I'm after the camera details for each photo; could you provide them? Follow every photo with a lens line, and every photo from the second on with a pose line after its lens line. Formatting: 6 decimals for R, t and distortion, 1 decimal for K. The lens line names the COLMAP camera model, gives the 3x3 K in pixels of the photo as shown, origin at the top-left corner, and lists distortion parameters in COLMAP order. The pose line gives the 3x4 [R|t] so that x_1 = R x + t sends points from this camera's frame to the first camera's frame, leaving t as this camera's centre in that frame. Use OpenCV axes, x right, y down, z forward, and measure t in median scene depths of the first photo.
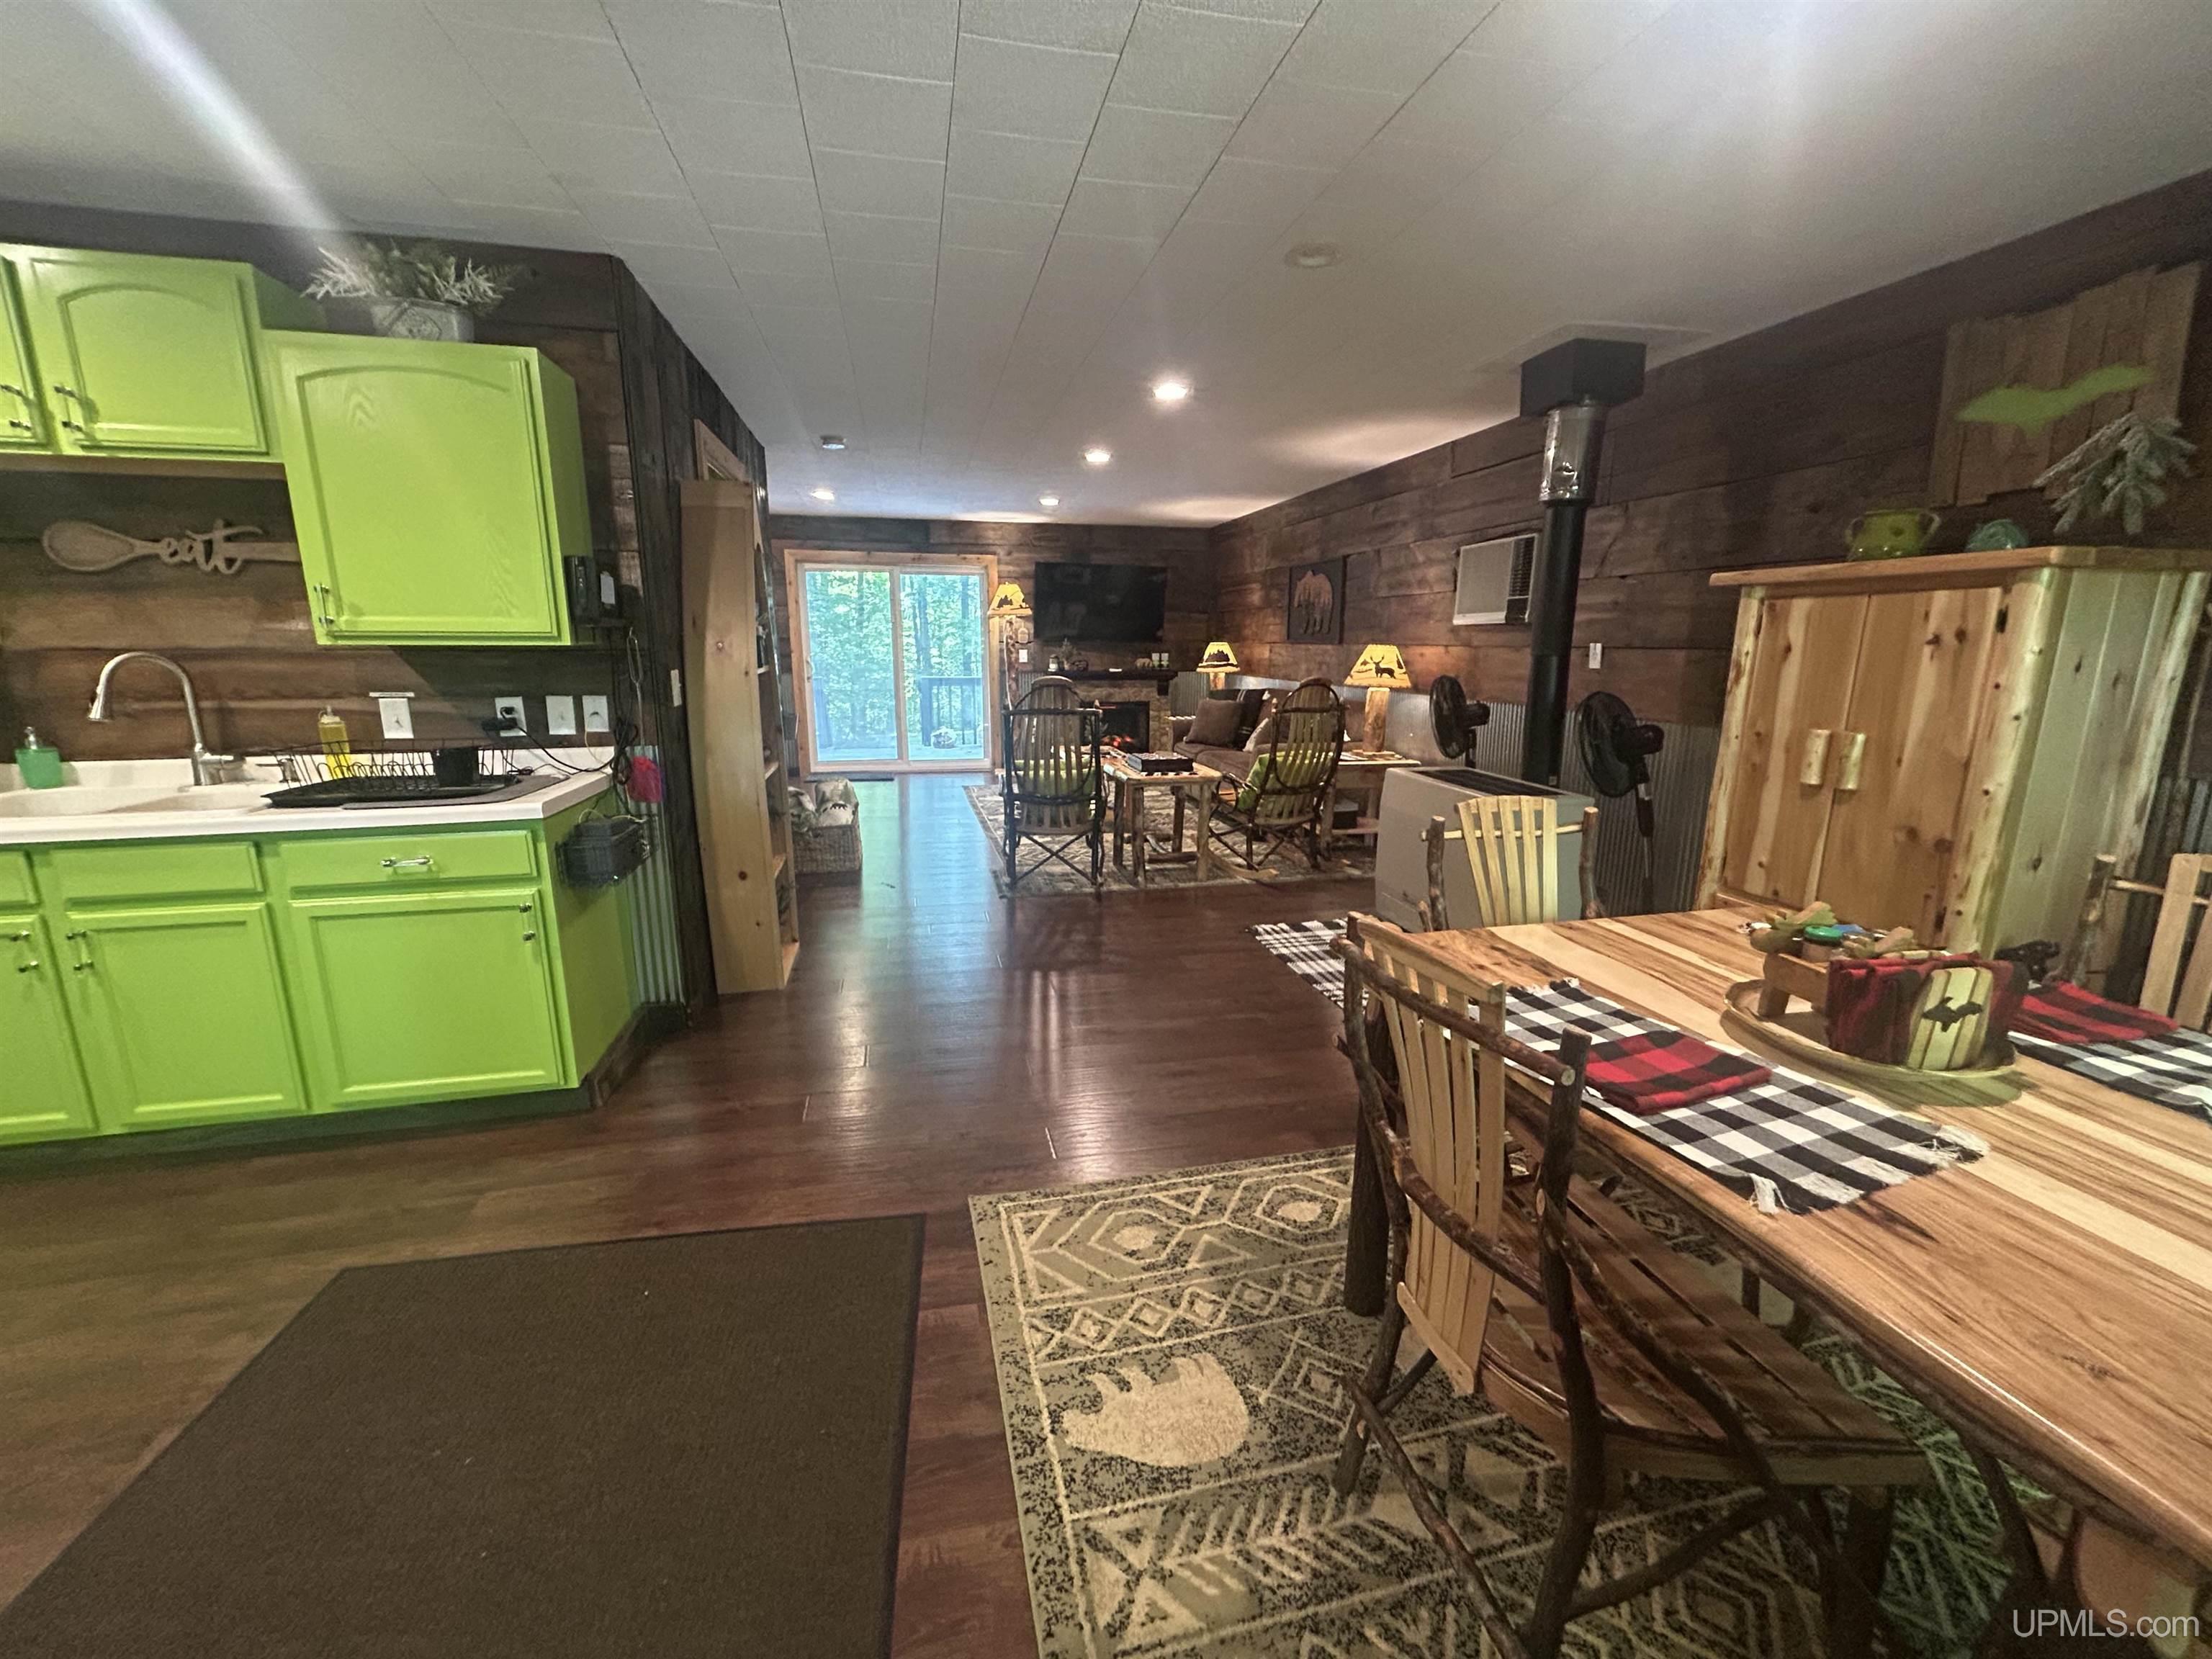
lens RADIAL K [[895.8, 0, 1104.8], [0, 895.8, 831.1], [0, 0, 1]] dist [0.002286, -0.000781]
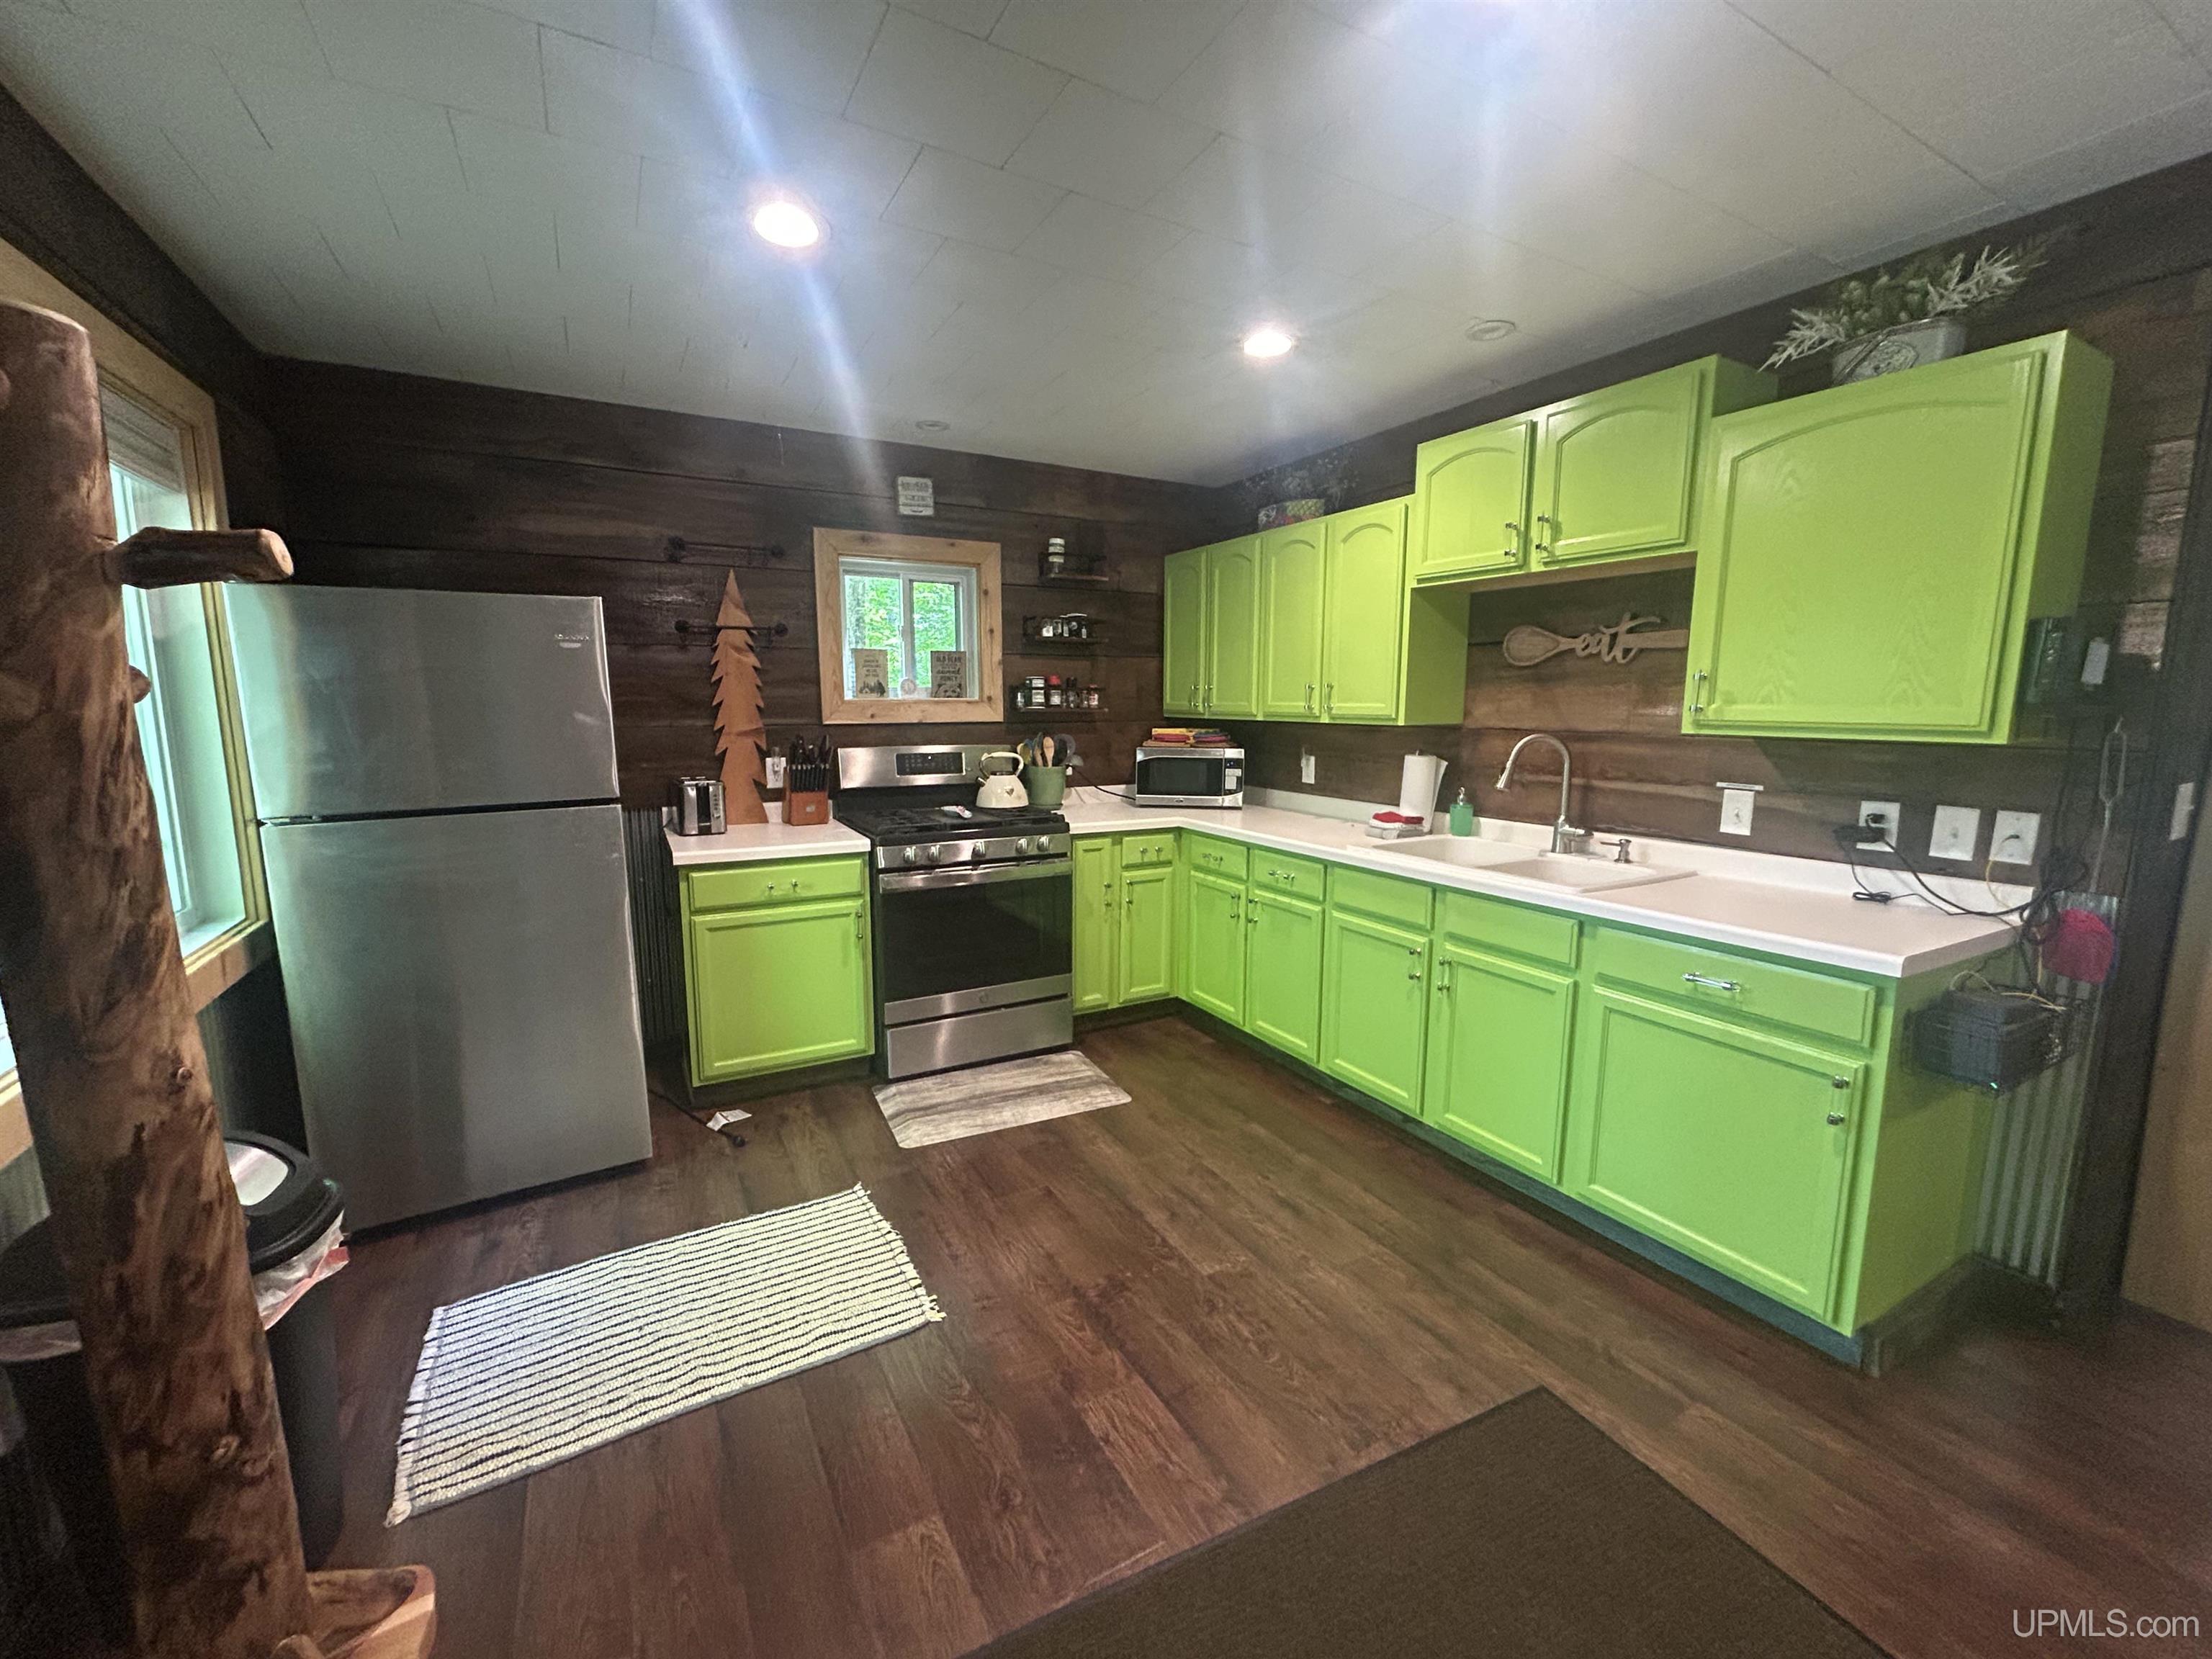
lens RADIAL K [[895.8, 0, 1105.0], [0, 895.8, 822.1], [0, 0, 1]] dist [0.002286, -0.000781]
pose [[0.292249, 0.127861, -0.947756, -0.127291], [-0.205398, 0.976287, 0.068373, -0.050662], [0.934025, 0.174685, 0.311582, 0.131591]]
